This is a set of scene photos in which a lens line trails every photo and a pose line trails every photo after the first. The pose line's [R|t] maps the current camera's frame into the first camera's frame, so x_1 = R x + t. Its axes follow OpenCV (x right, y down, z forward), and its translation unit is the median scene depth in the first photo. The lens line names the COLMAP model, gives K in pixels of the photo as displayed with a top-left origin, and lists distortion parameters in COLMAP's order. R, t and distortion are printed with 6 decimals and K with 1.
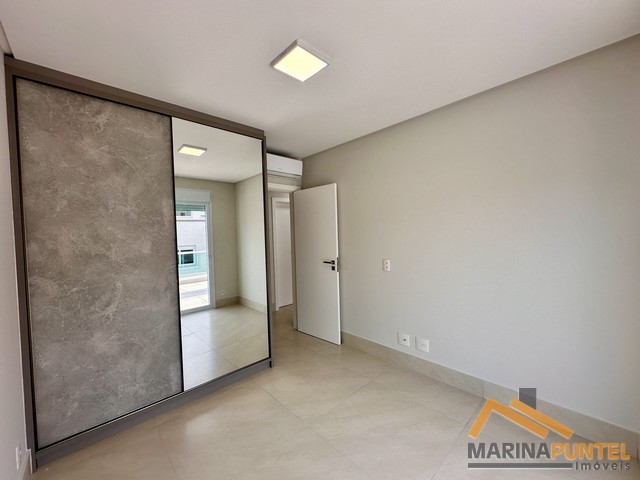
lens RADIAL K [[255.8, 0, 318.4], [0, 255.8, 240.2], [0, 0, 1]] dist [-0.004315, -0.000230]
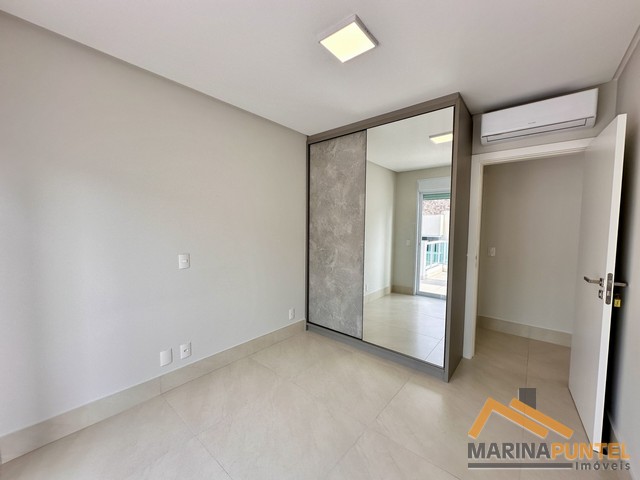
lens RADIAL K [[255.8, 0, 320.5], [0, 255.8, 241.0], [0, 0, 1]] dist [-0.004315, -0.000230]
pose [[0.119598, 0.086776, -0.989023, 0.804013], [-0.042102, 0.995720, 0.082272, -0.017814], [0.991929, 0.031800, 0.122740, 0.692028]]
